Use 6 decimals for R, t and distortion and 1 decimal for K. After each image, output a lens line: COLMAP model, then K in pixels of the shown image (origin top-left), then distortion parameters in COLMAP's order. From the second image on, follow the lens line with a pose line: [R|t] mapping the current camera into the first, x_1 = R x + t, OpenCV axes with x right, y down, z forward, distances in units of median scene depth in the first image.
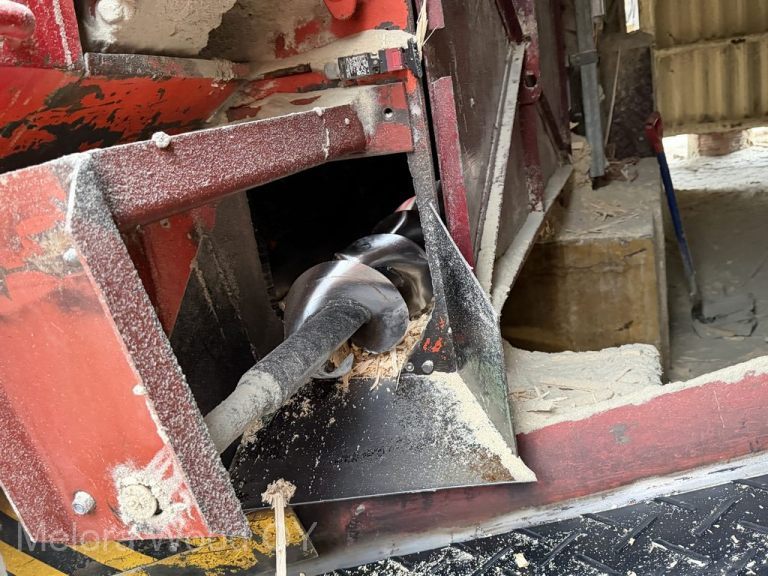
lens RADIAL K [[741.8, 0, 384.0], [0, 741.8, 288.0], [0, 0, 1]] dist [0.168120, -0.338475]
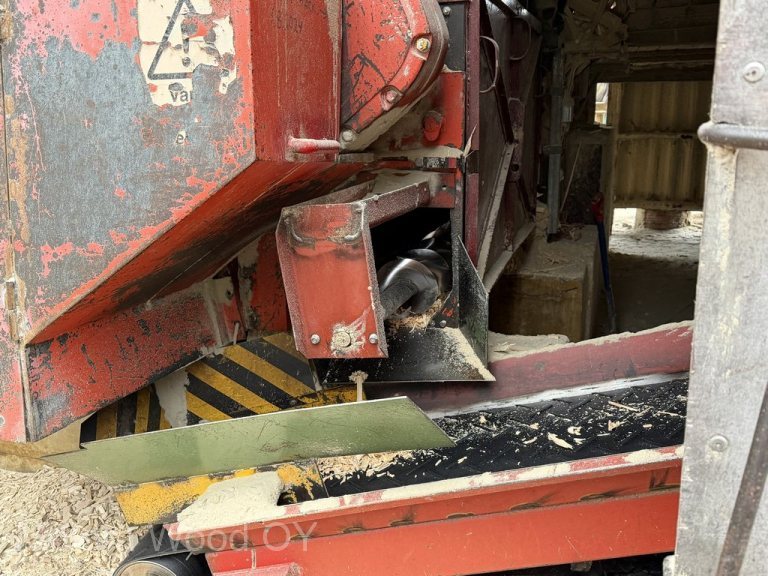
lens RADIAL K [[741.8, 0, 384.0], [0, 741.8, 288.0], [0, 0, 1]] dist [0.168120, -0.338475]
pose [[0.989156, 0.135678, 0.056227, -0.132442], [-0.133524, 0.990219, -0.040462, 0.074154], [-0.061167, 0.032515, 0.997598, -0.544204]]
